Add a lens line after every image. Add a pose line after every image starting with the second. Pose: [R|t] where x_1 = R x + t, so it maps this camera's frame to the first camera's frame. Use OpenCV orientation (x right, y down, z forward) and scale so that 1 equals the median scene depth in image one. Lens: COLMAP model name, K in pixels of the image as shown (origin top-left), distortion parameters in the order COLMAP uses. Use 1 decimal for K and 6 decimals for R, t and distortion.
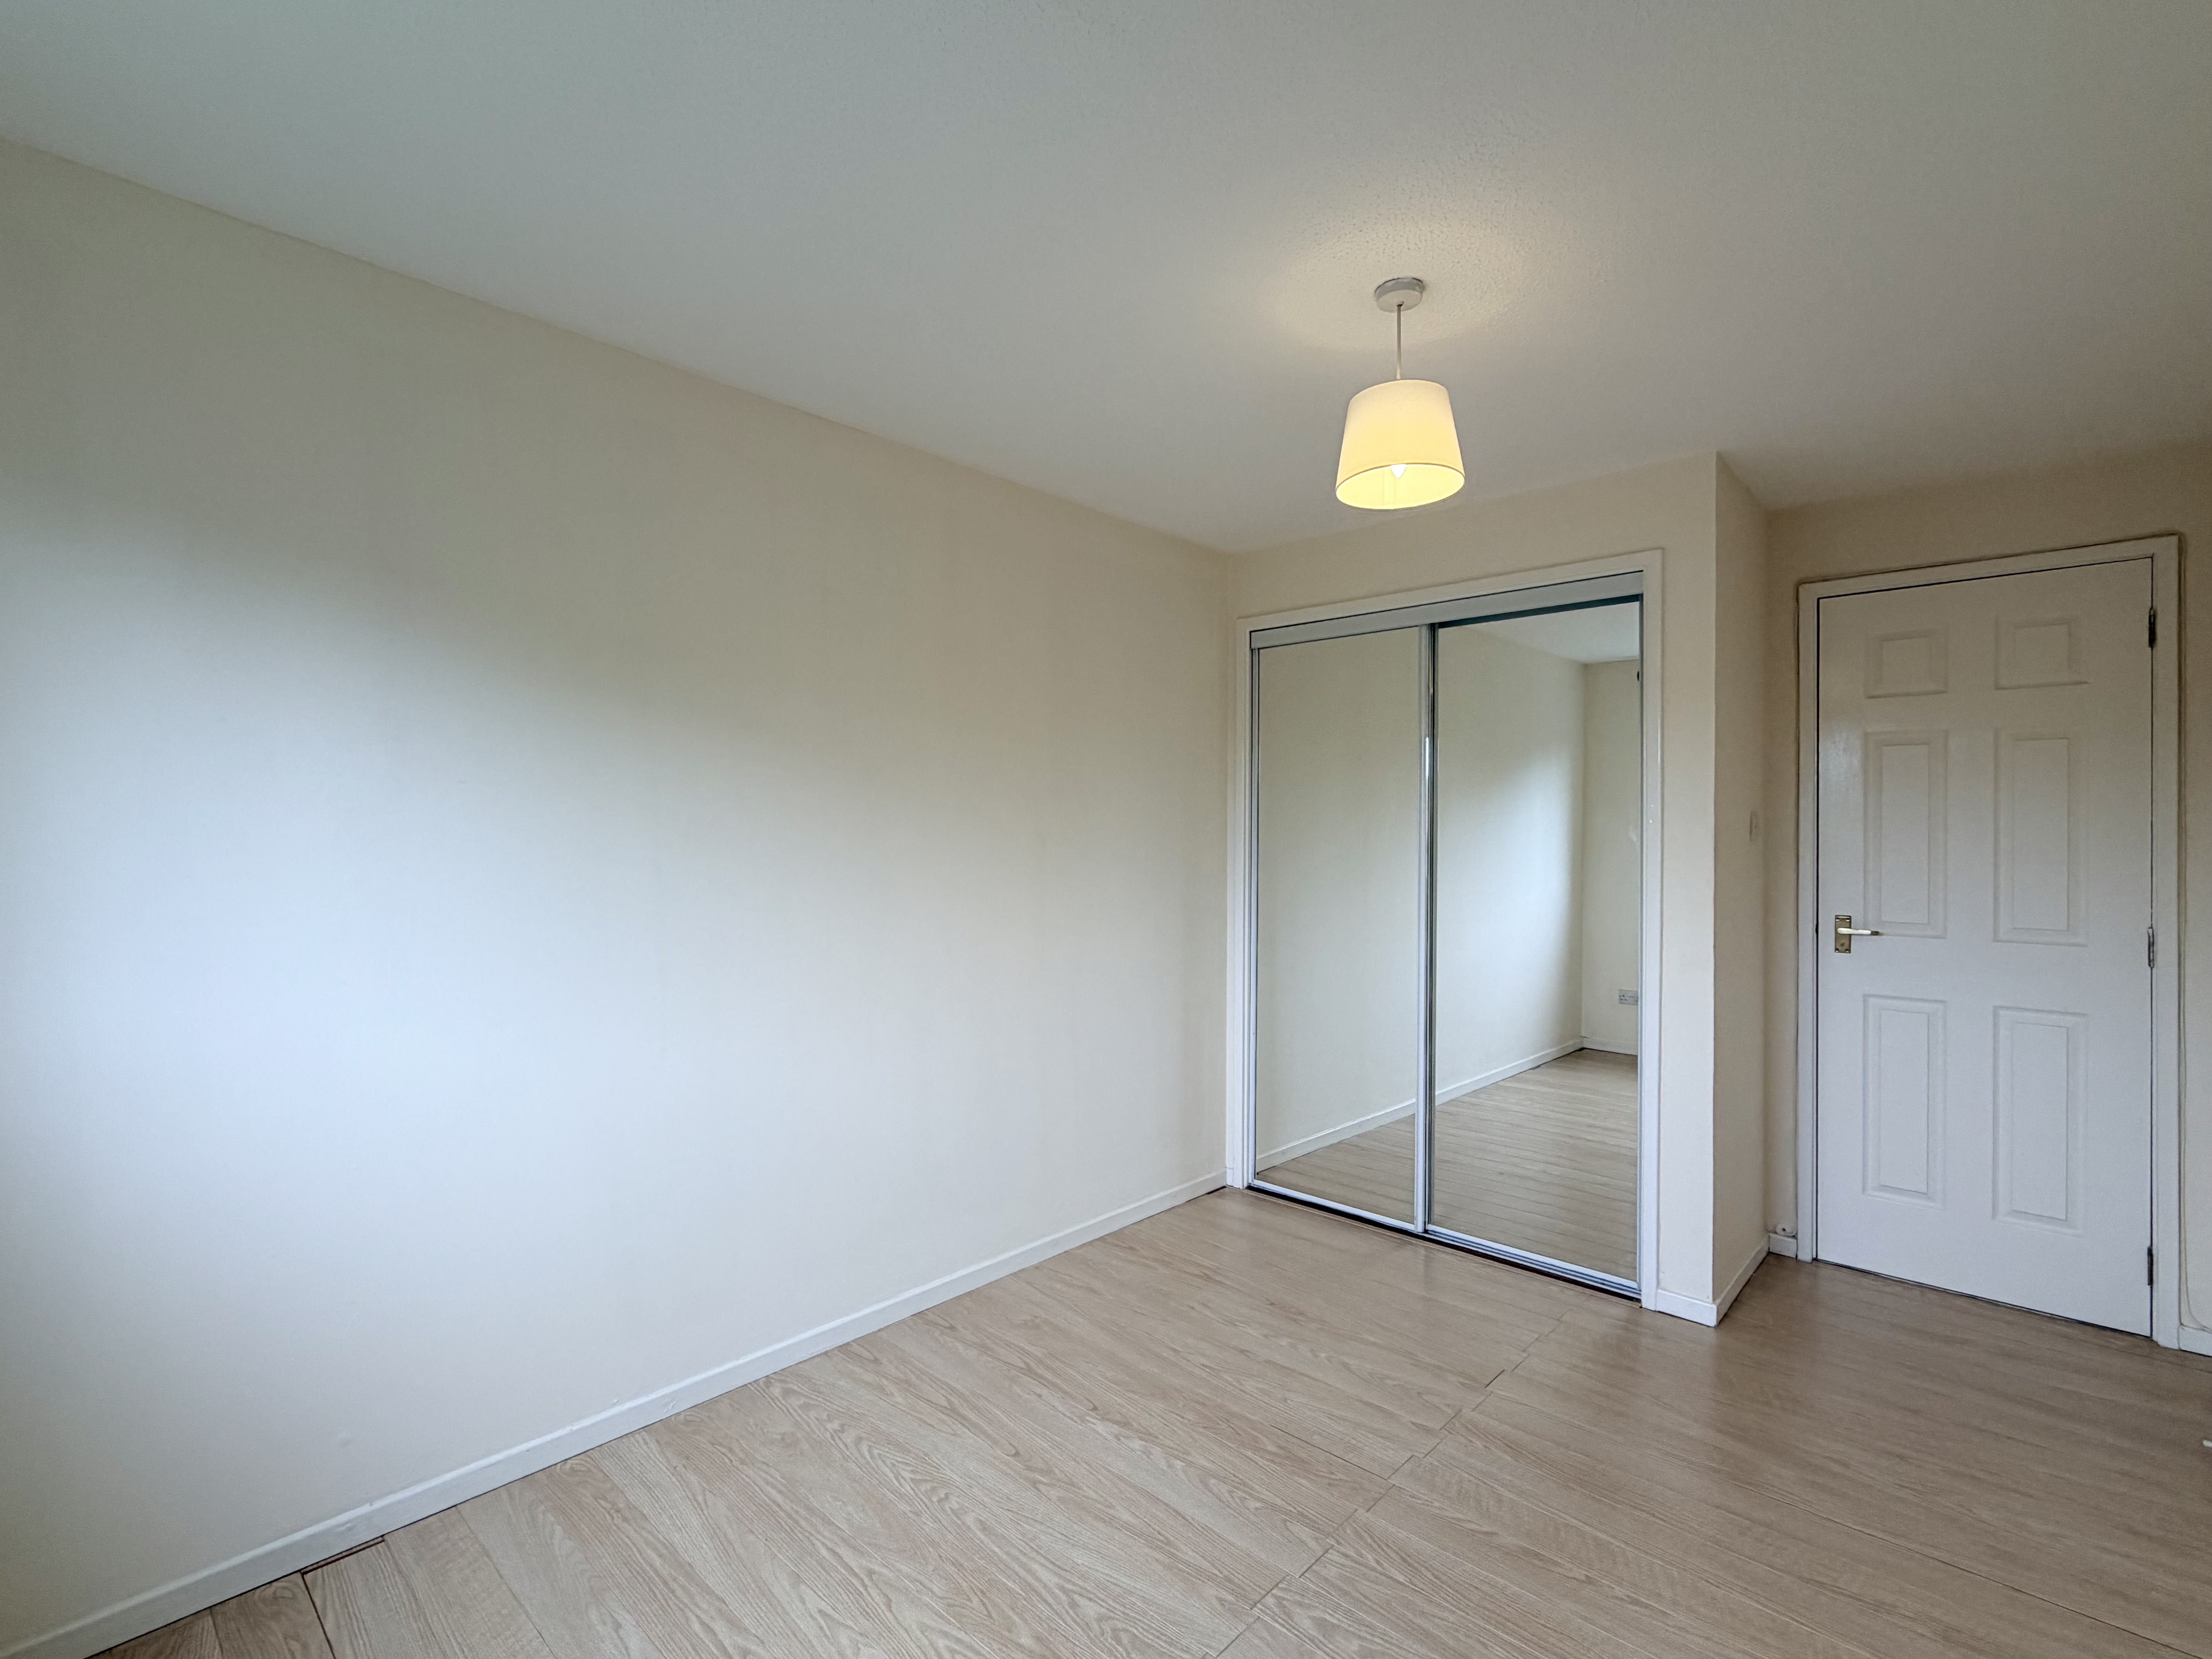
lens RADIAL K [[1041.1, 0, 1110.2], [0, 1041.1, 837.6], [0, 0, 1]] dist [-0.003357, -0.000512]
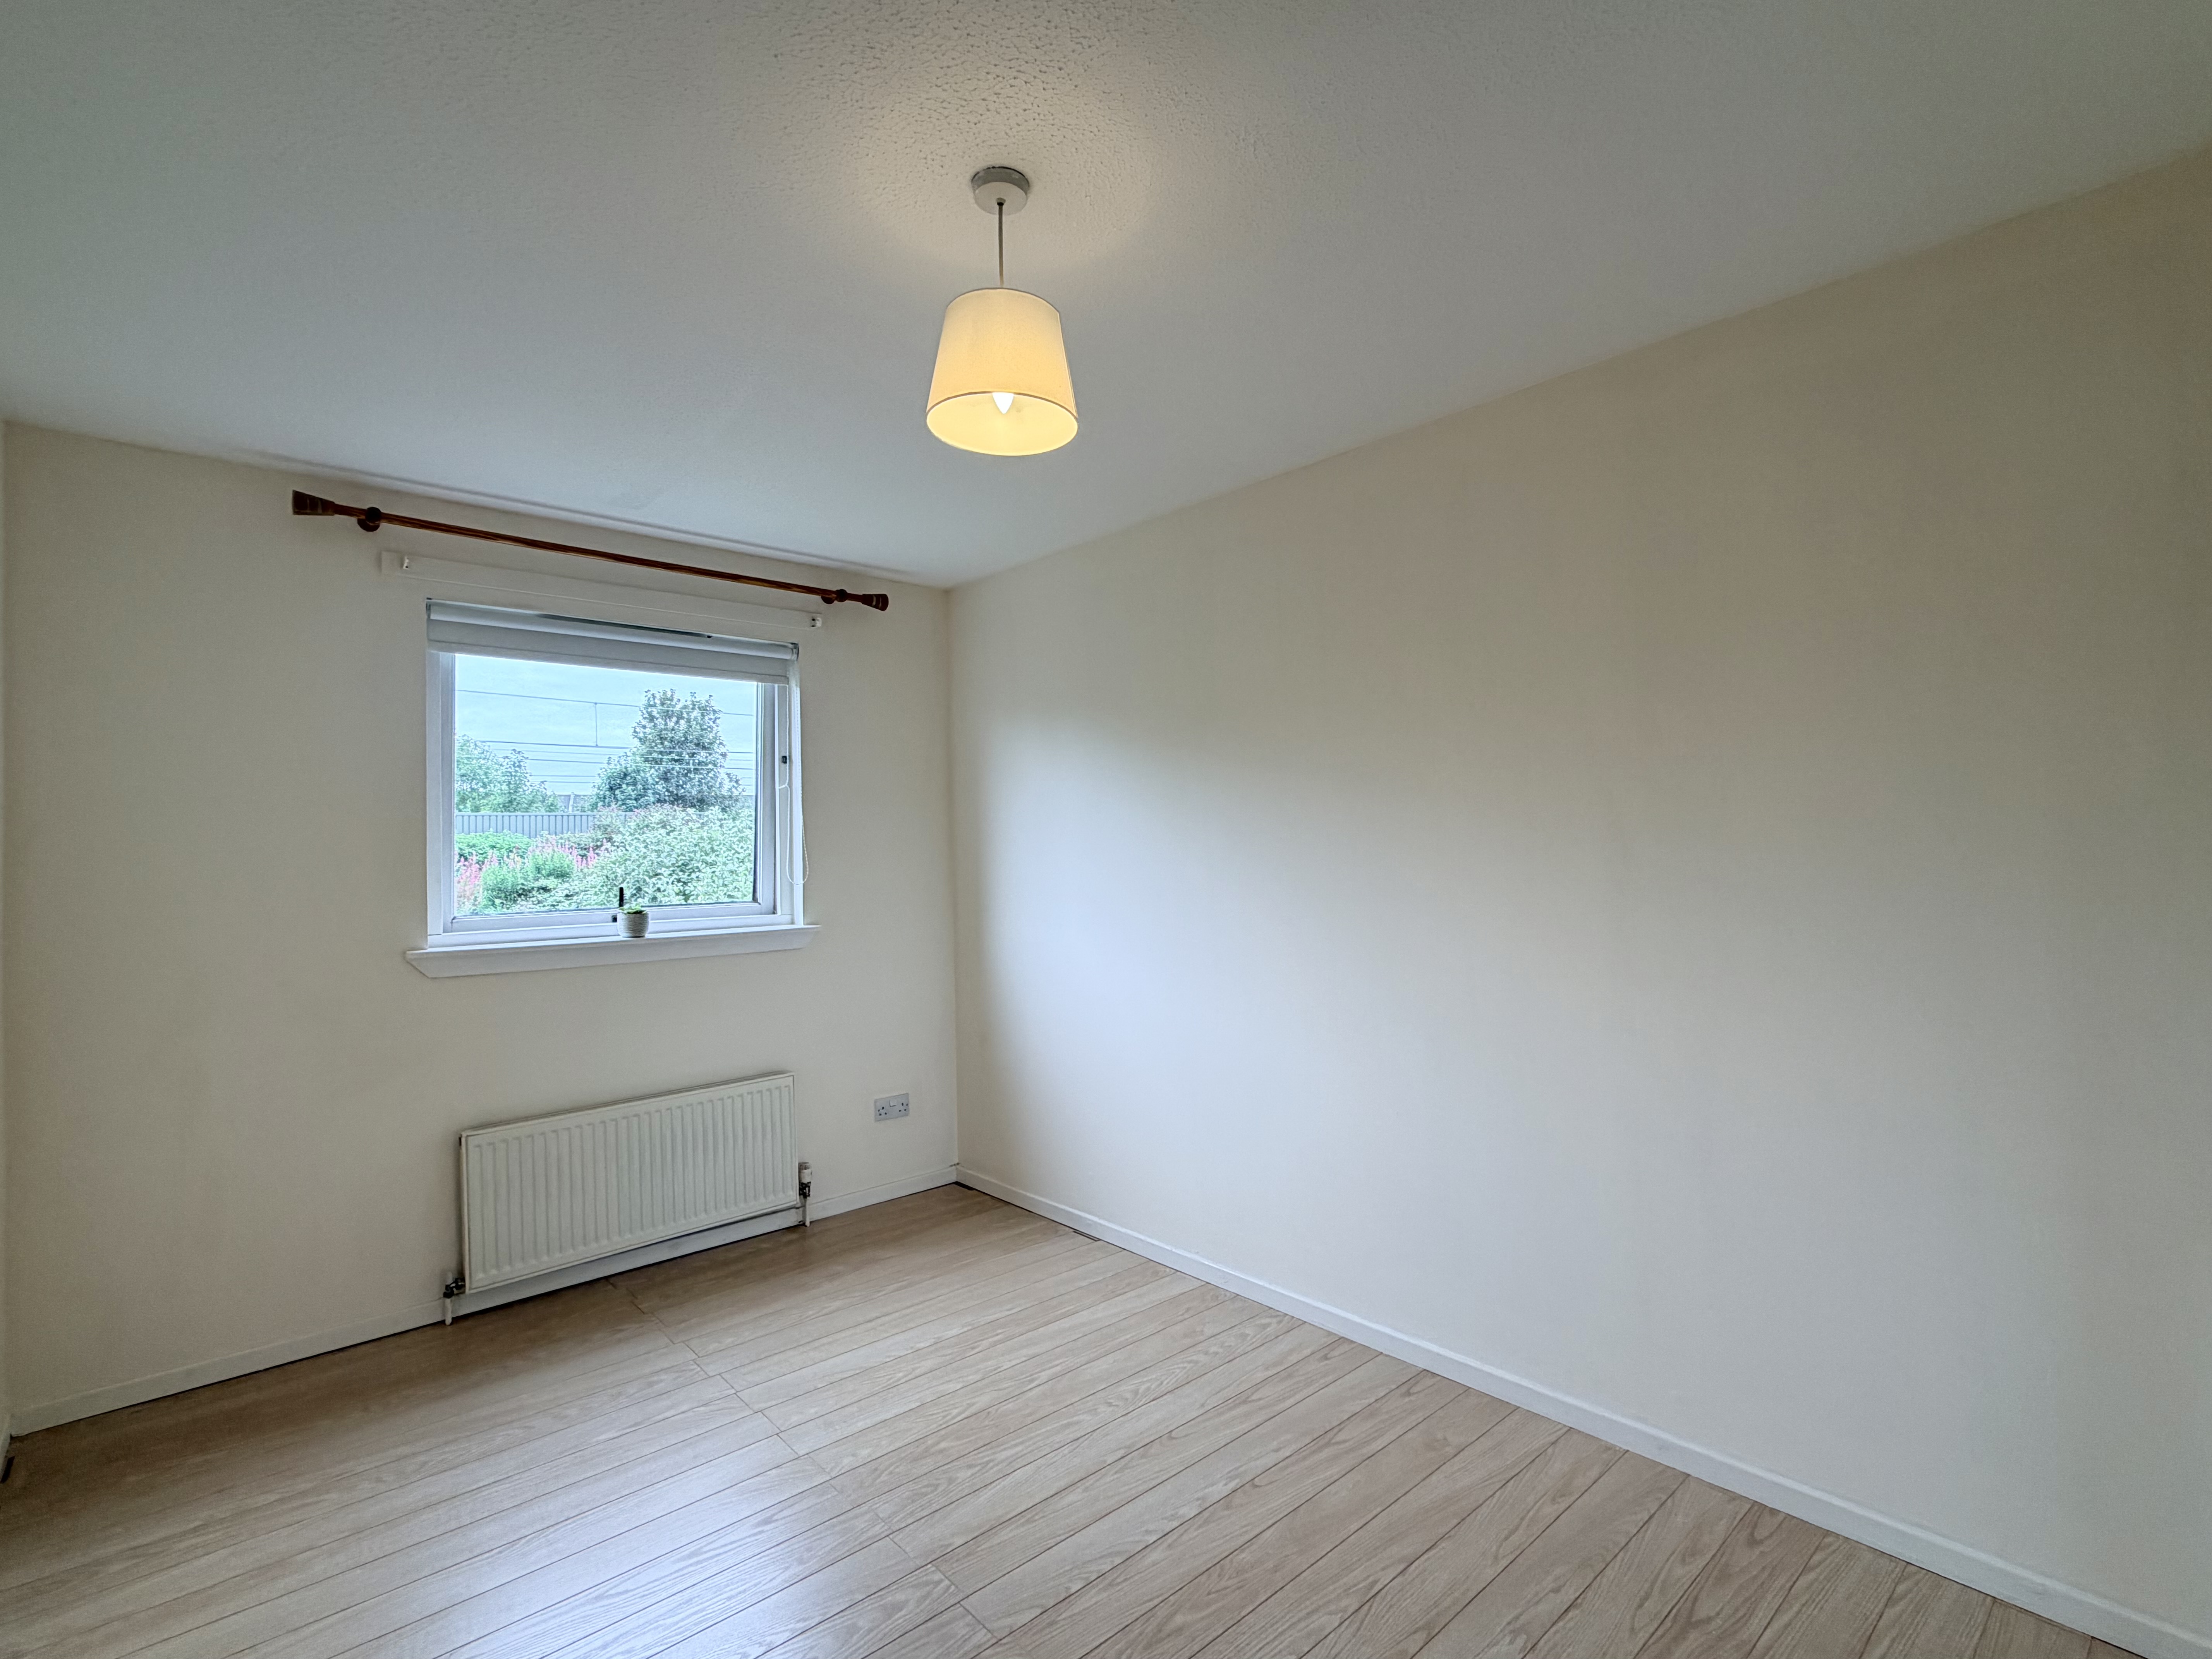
lens RADIAL K [[1041.1, 0, 1106.6], [0, 1041.1, 842.7], [0, 0, 1]] dist [-0.003357, -0.000512]
pose [[-0.102769, -0.006862, -0.994682, 0.922807], [0.016616, 0.999825, -0.008614, -0.008291], [0.994566, -0.017413, -0.102637, 0.991330]]
